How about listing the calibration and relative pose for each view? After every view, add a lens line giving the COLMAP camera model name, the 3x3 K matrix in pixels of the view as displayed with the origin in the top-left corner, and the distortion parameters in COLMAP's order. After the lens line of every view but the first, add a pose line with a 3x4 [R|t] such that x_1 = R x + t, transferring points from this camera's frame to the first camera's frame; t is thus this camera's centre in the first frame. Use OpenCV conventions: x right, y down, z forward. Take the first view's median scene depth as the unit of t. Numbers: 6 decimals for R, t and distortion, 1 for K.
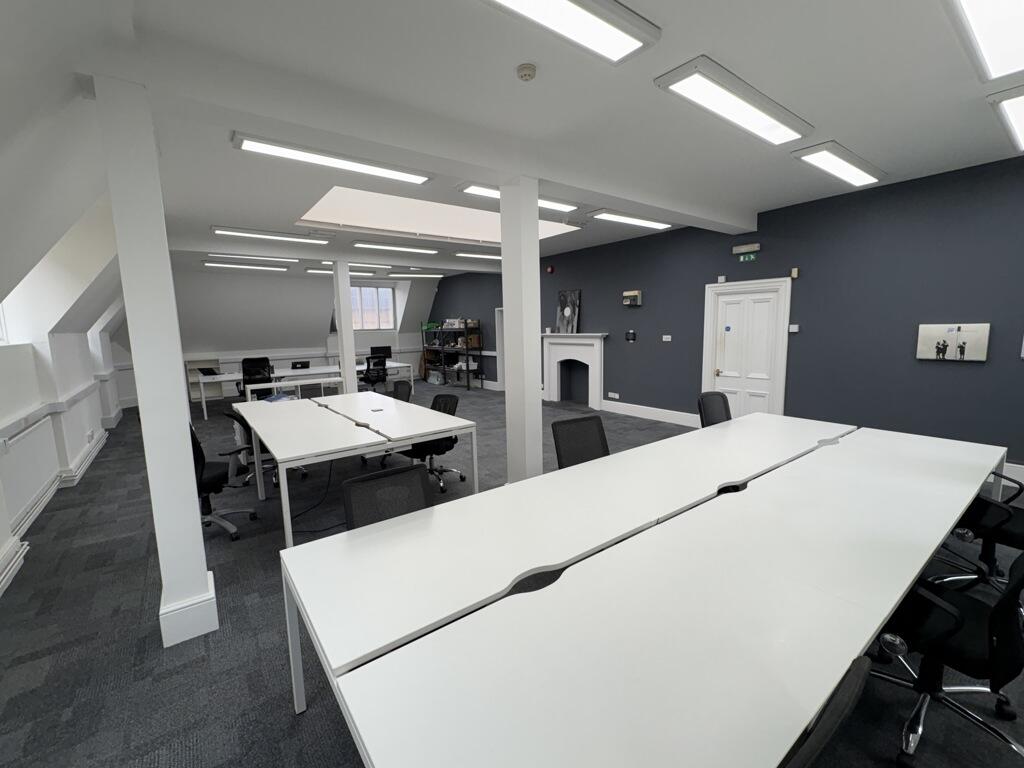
lens RADIAL K [[440.2, 0, 509.3], [0, 440.2, 385.0], [0, 0, 1]] dist [-0.001284, -0.000381]
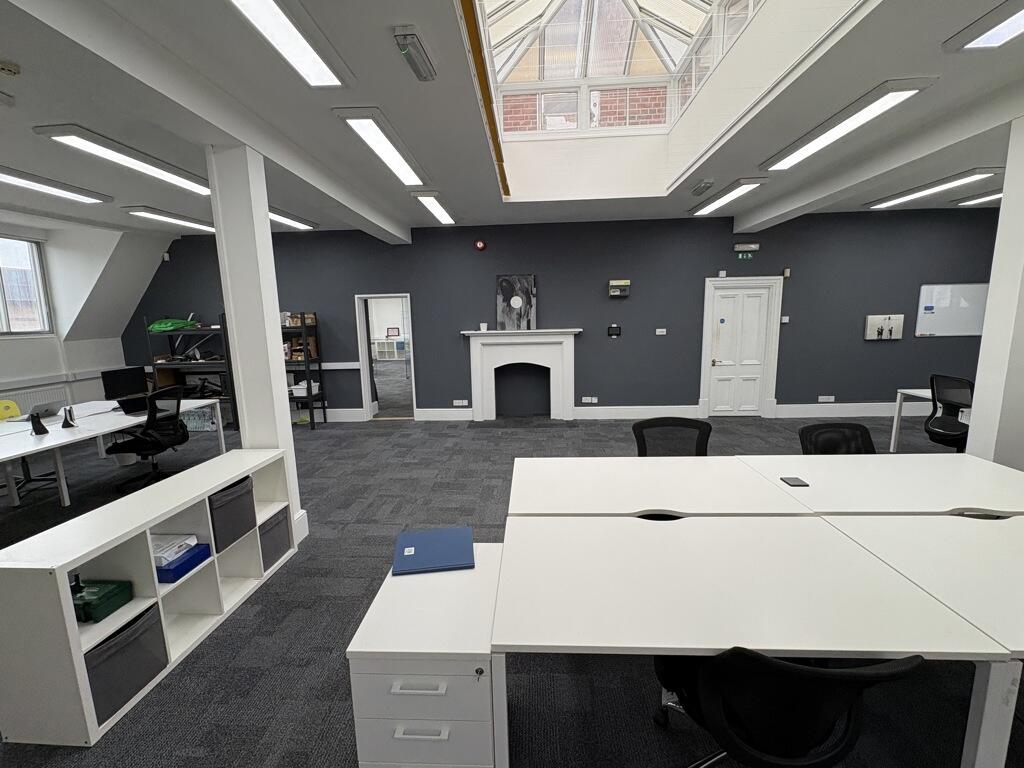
lens RADIAL K [[440.2, 0, 512.3], [0, 440.2, 384.7], [0, 0, 1]] dist [-0.001284, -0.000381]
pose [[0.638258, -0.110433, 0.761860, -0.545504], [0.113209, 0.992362, 0.049002, -0.069402], [-0.761452, 0.054974, 0.645885, 0.582176]]
